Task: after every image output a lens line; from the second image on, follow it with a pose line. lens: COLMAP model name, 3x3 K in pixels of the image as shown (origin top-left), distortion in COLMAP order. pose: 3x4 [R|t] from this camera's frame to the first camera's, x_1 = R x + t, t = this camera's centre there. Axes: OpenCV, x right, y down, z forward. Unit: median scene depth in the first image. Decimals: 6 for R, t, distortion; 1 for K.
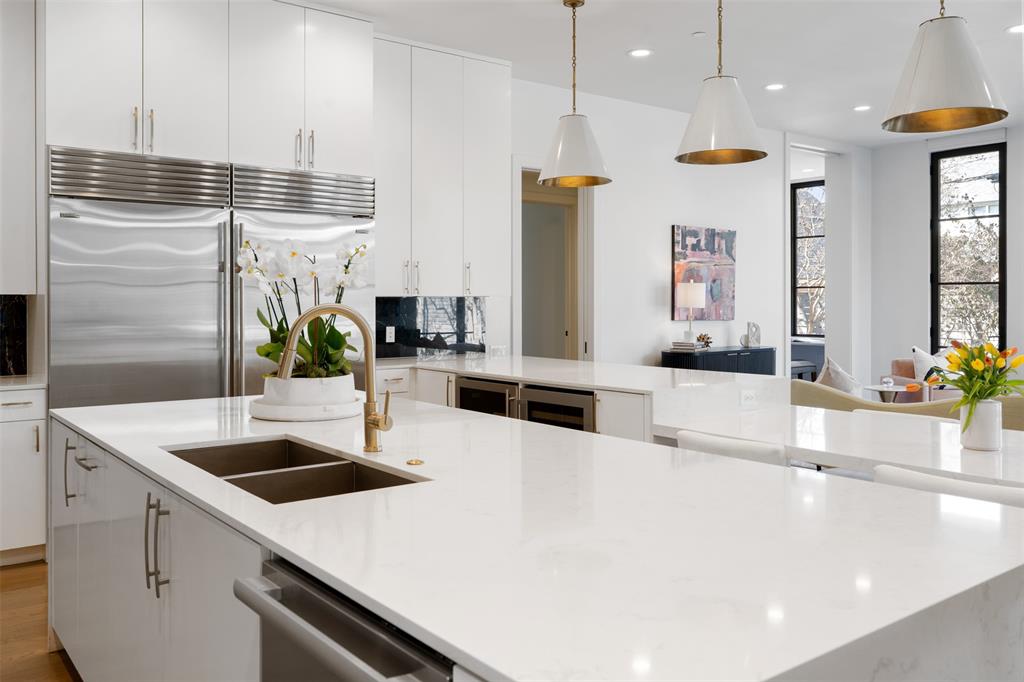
lens RADIAL K [[859.6, 0, 530.5], [0, 859.6, 306.9], [0, 0, 1]] dist [-0.008993, -0.001609]
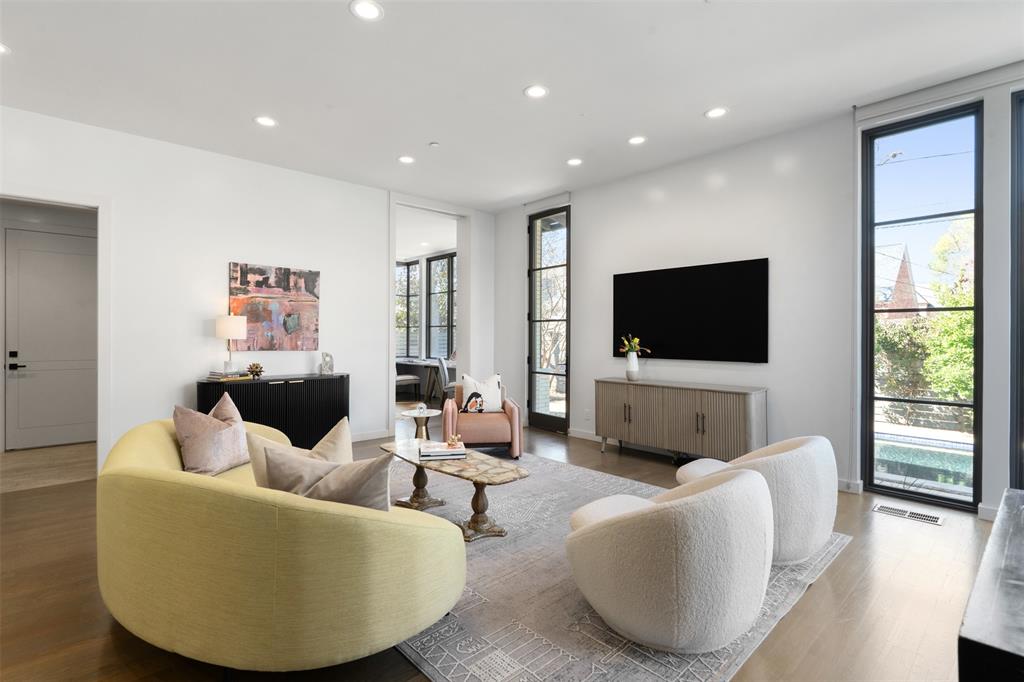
lens RADIAL K [[488.8, 0, 510.1], [0, 488.8, 336.7], [0, 0, 1]] dist [-0.001602, -0.000336]
pose [[0.996814, 0.003587, 0.079680, 0.448591], [-0.003213, 0.999983, -0.004825, -0.000185], [-0.079696, 0.004553, 0.996809, 0.347321]]
